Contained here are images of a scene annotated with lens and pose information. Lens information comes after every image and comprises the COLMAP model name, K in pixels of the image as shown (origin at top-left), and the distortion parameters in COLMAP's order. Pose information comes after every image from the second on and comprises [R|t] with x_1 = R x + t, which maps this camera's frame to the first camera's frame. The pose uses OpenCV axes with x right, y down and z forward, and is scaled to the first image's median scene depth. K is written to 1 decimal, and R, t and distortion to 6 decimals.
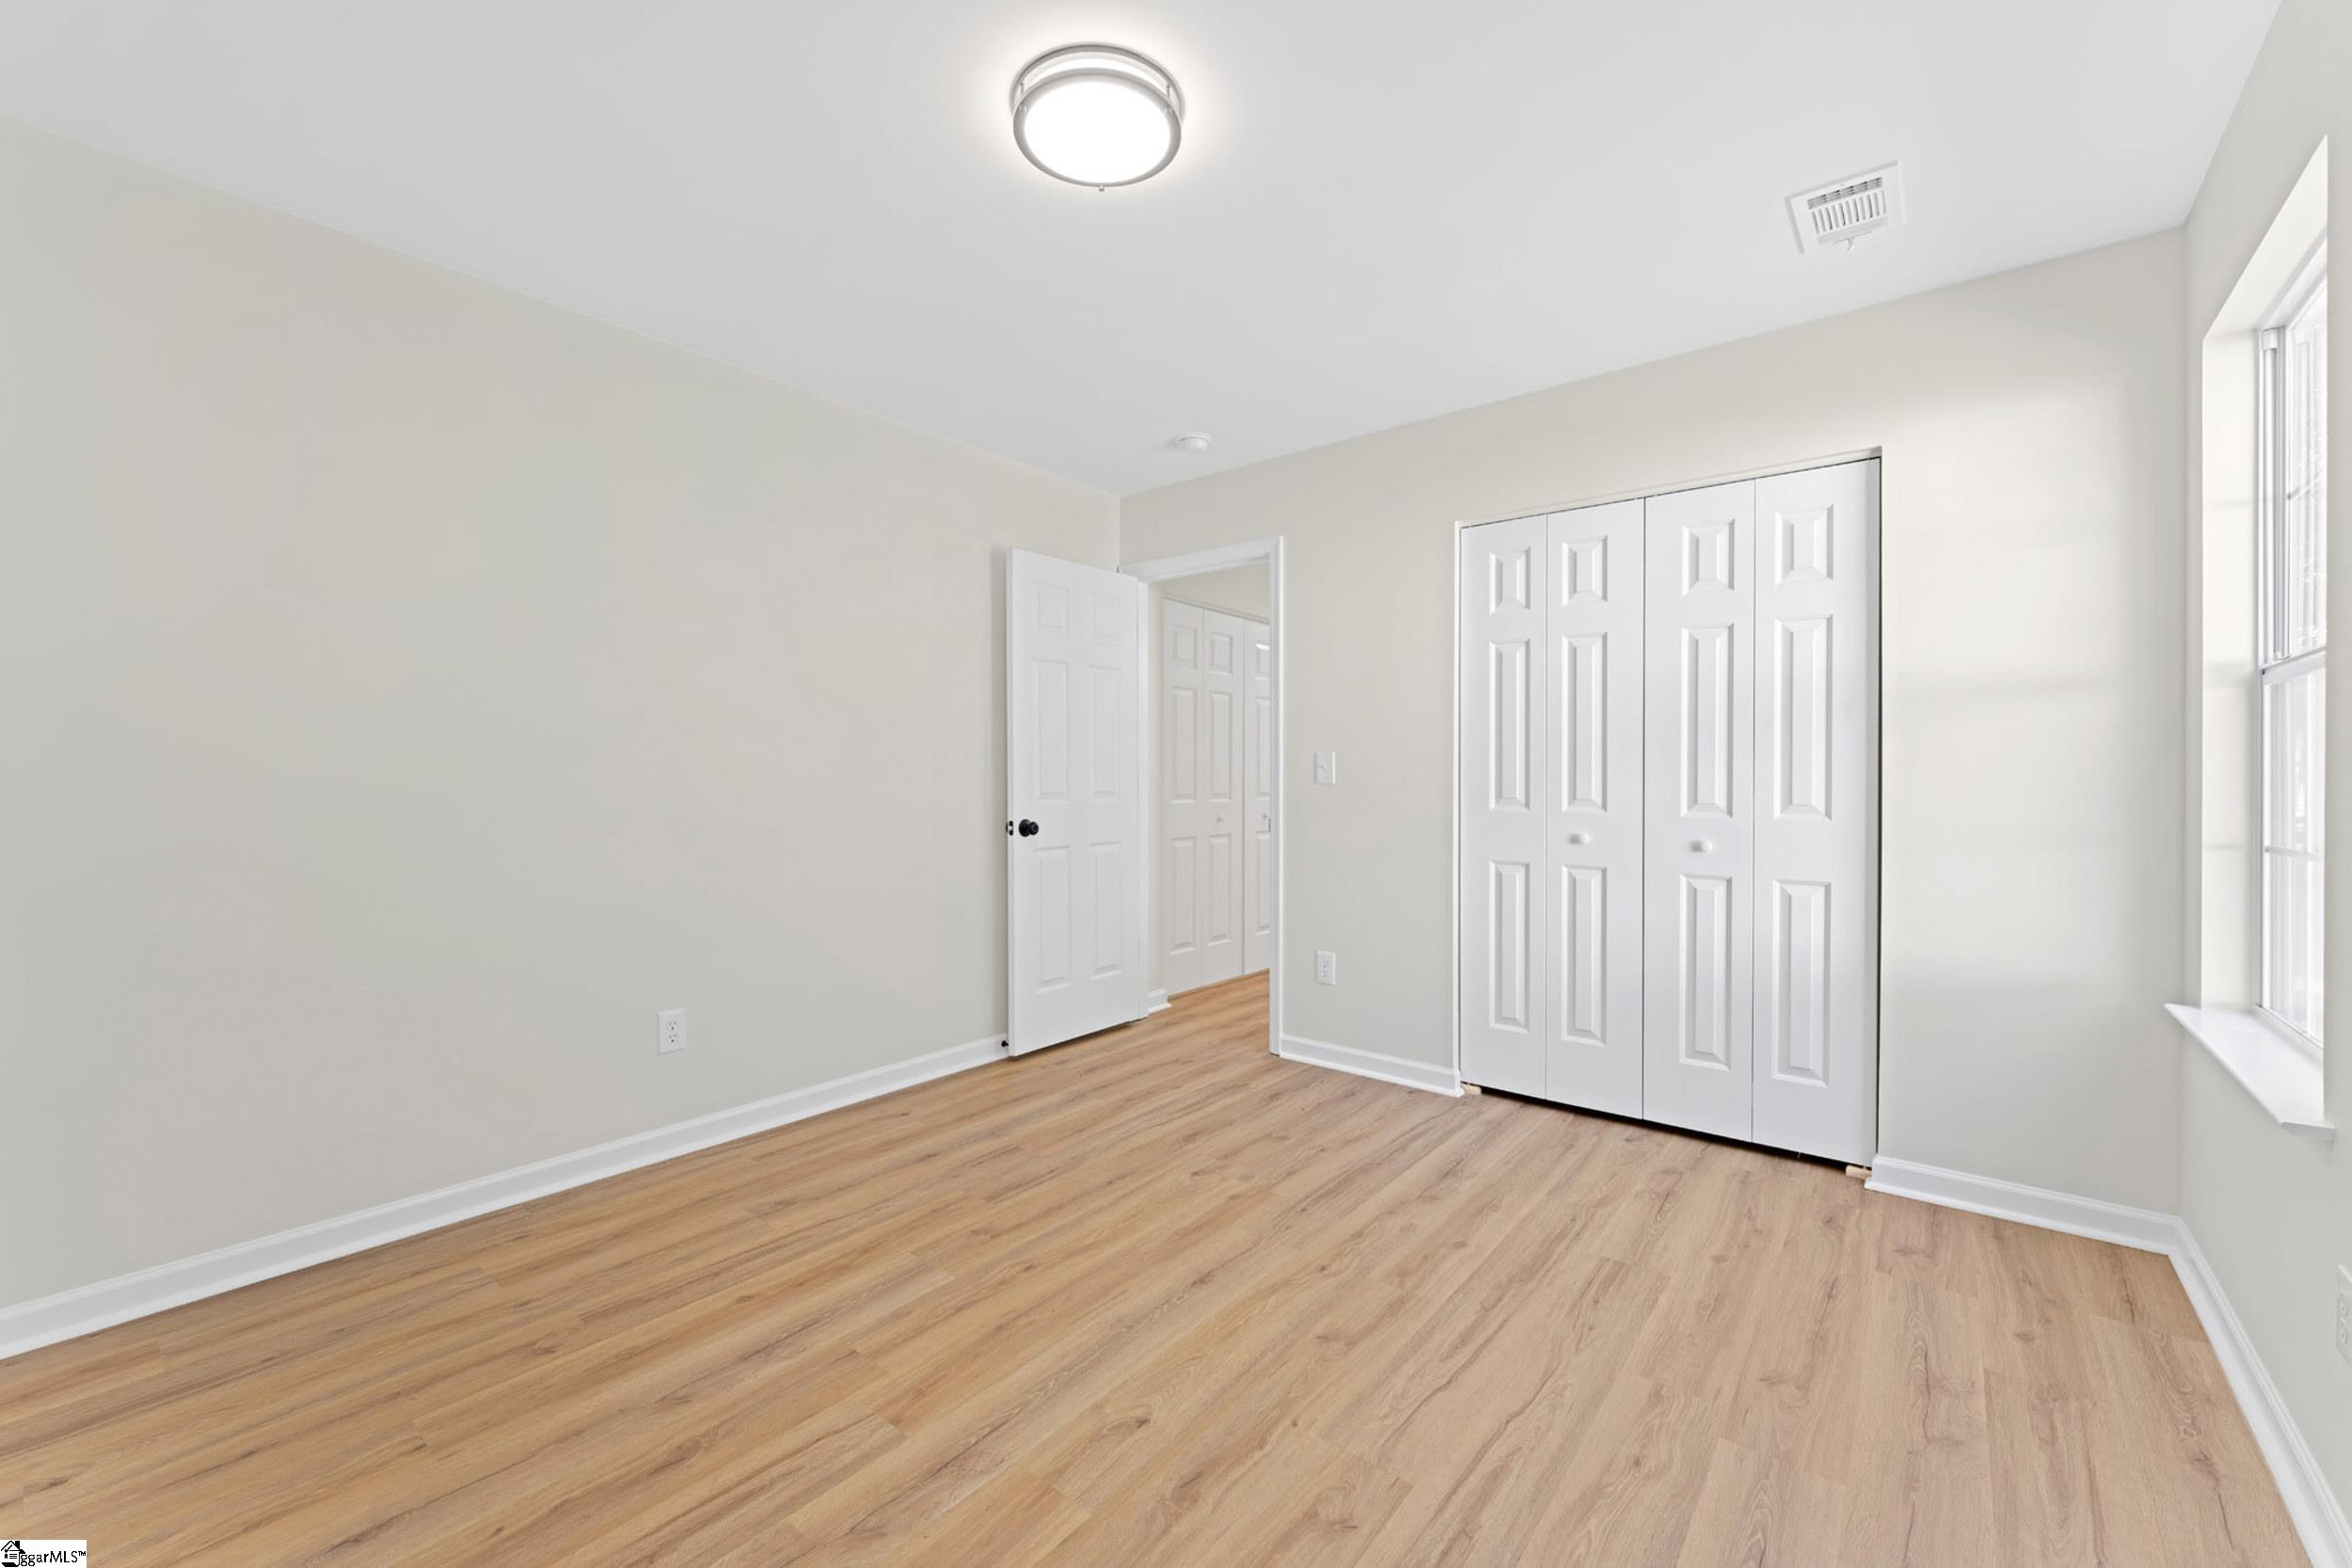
lens RADIAL K [[944.6, 0, 1168.9], [0, 944.6, 774.7], [0, 0, 1]] dist [-0.001316, 0.000137]
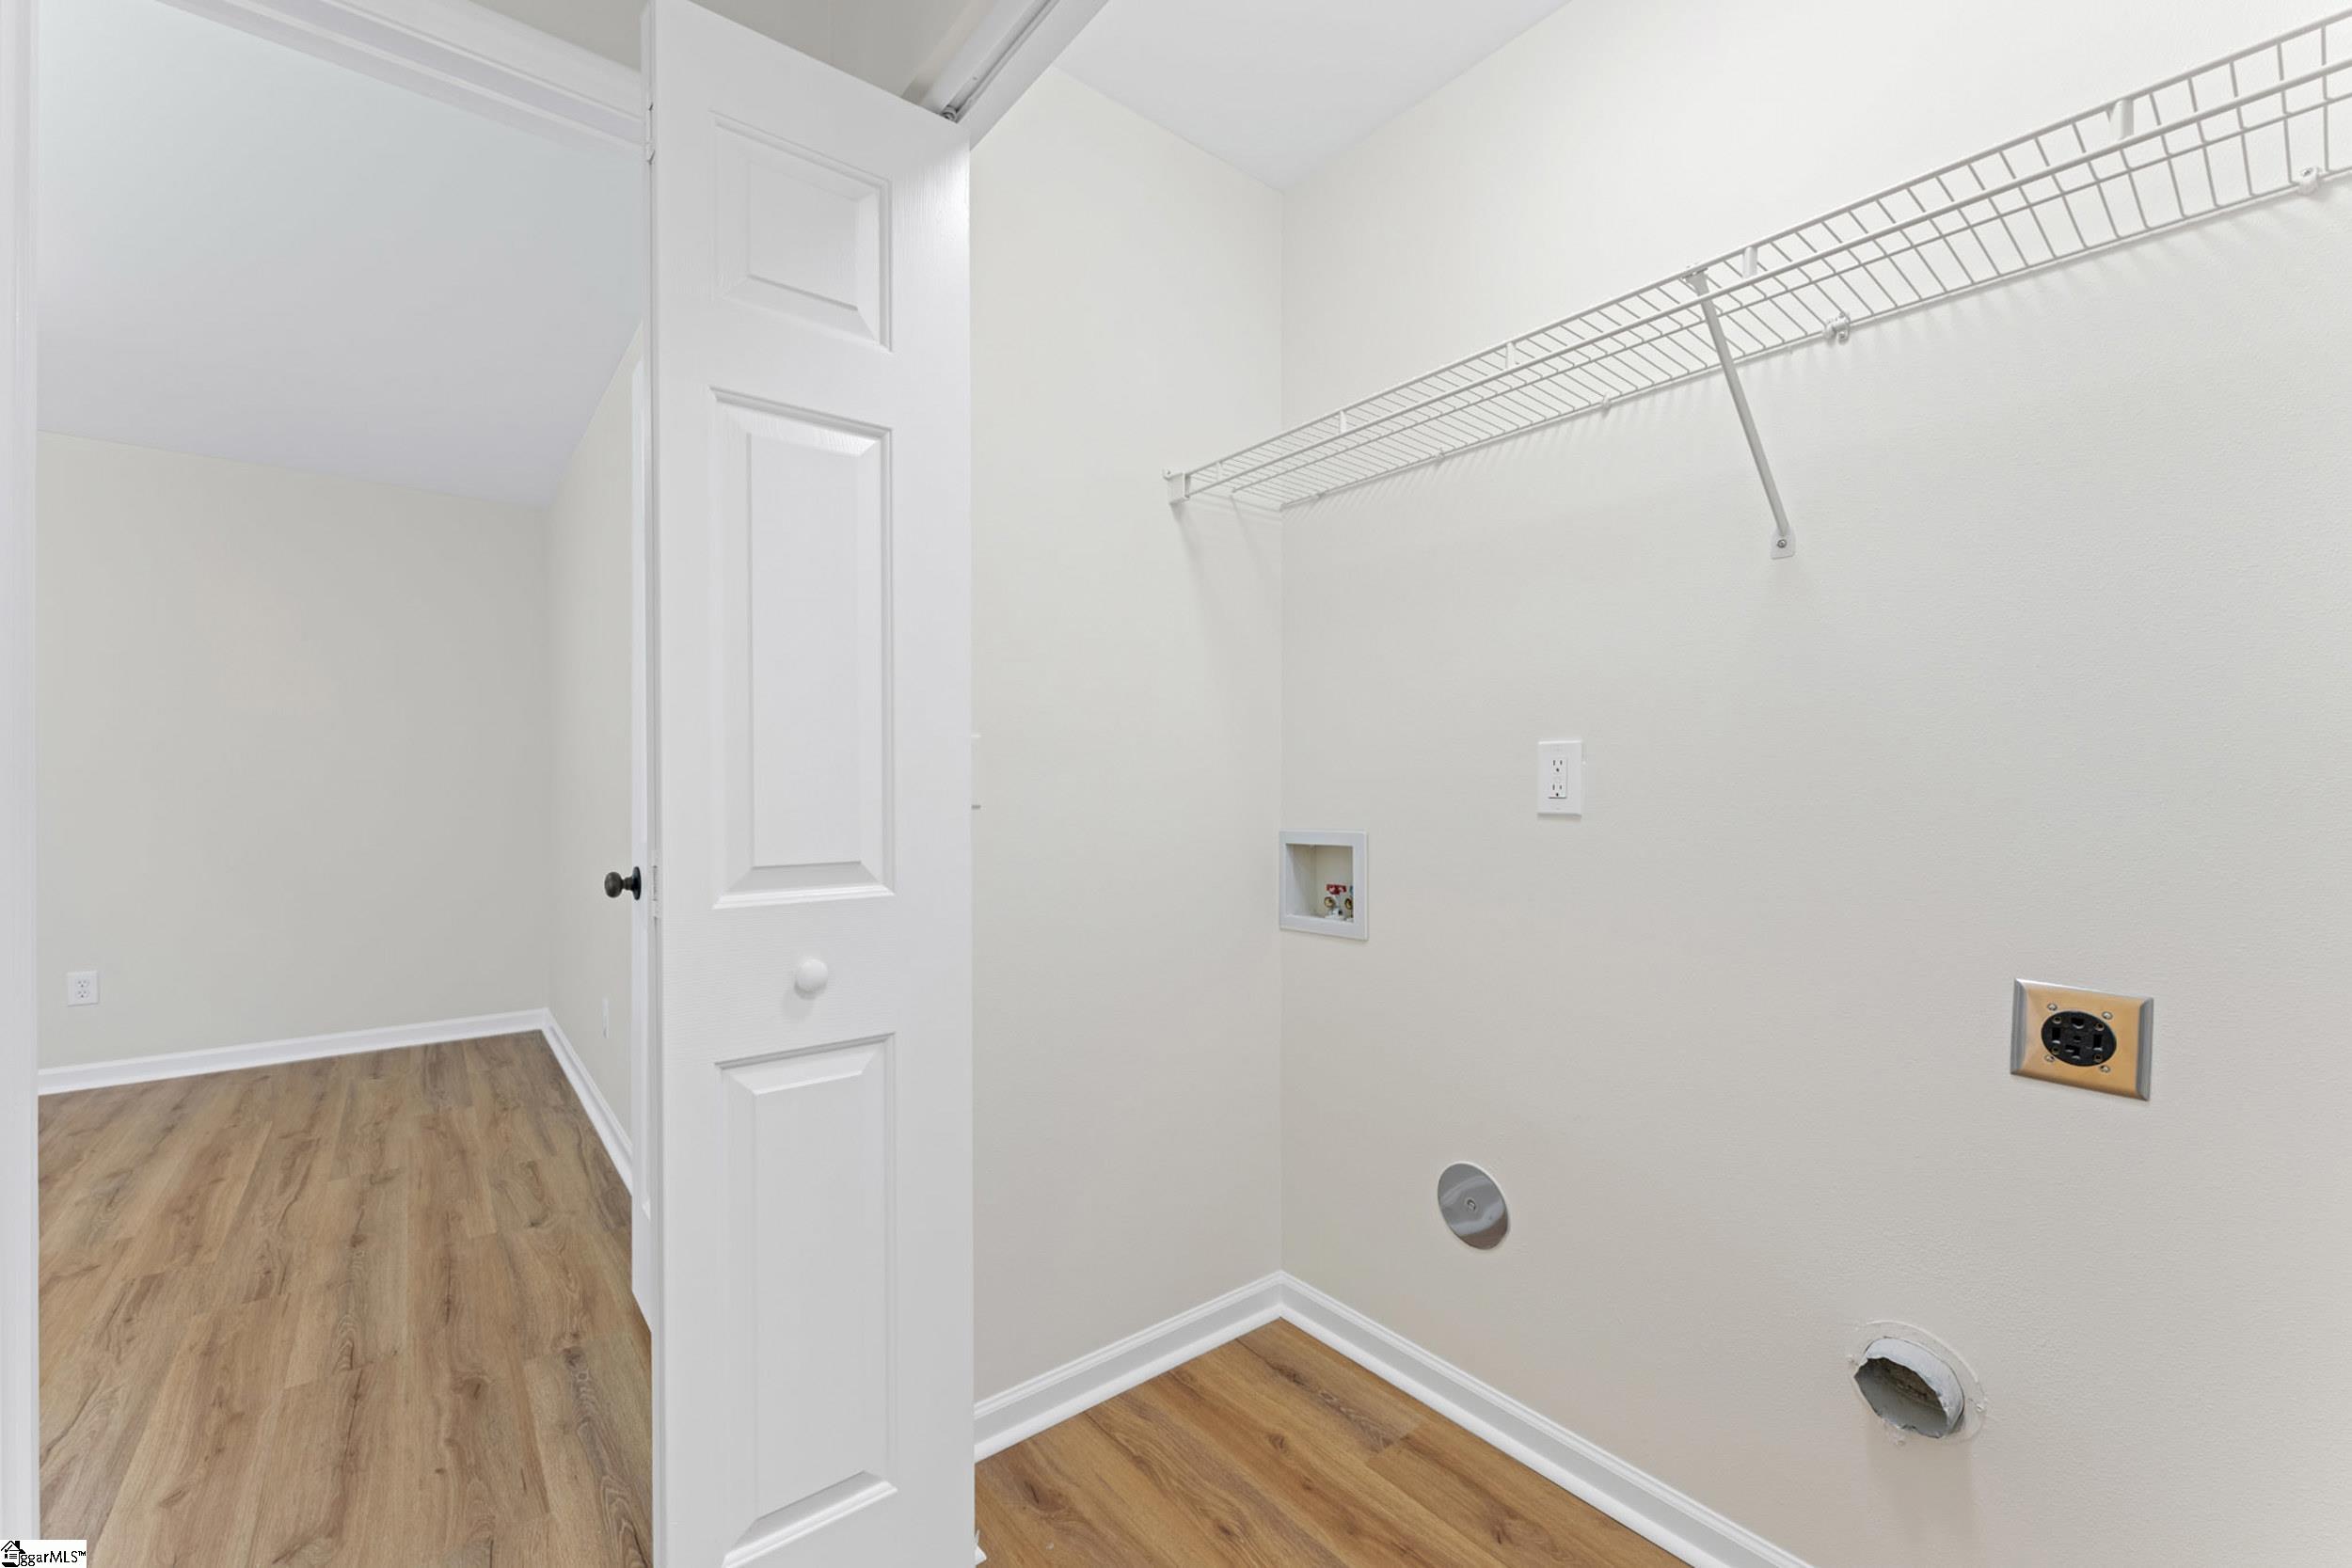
lens RADIAL K [[944.6, 0, 1179.0], [0, 944.6, 789.3], [0, 0, 1]] dist [-0.001316, 0.000137]
pose [[-0.204148, 0.001820, -0.978938, 0.526813], [-0.000367, 0.999998, 0.001936, 0.002206], [0.978940, 0.000755, -0.204146, 2.392736]]
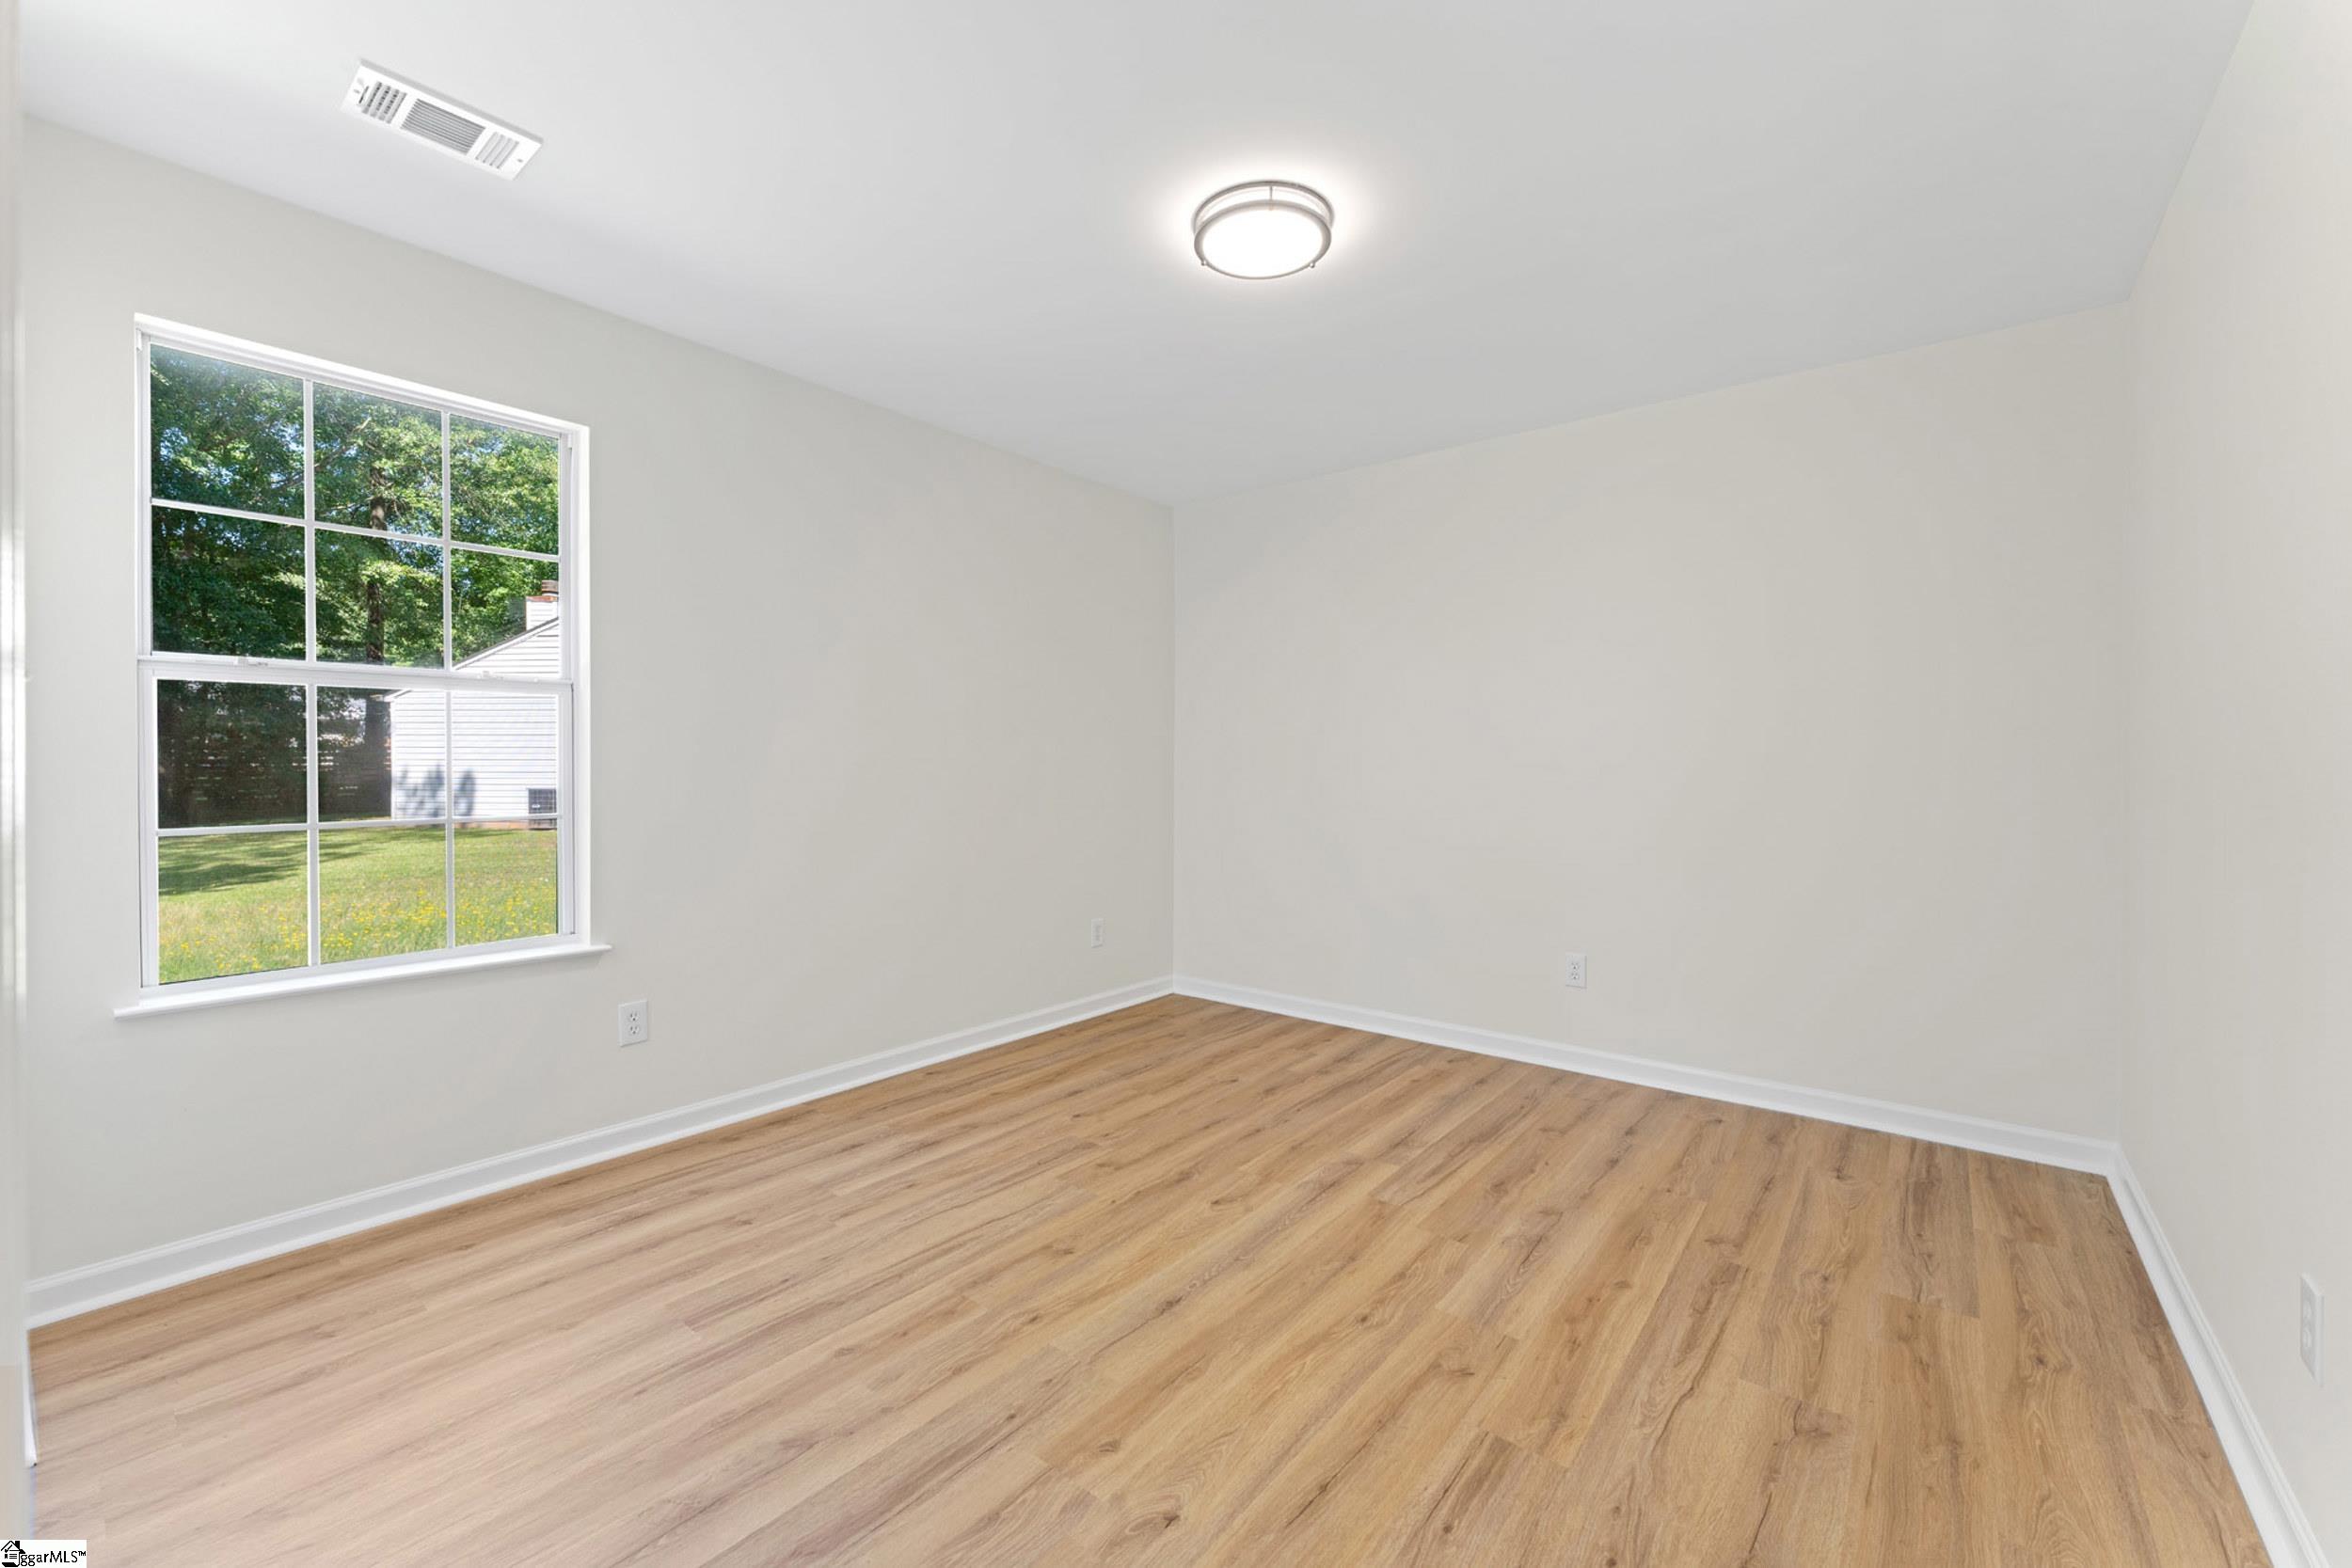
lens RADIAL K [[944.6, 0, 1168.4], [0, 944.6, 779.9], [0, 0, 1]] dist [-0.001316, 0.000137]
pose [[-0.999992, -0.003637, -0.001730, 0.038657], [-0.003657, 0.999919, 0.012177, 0.002556], [0.001686, 0.012184, -0.999924, 1.850607]]
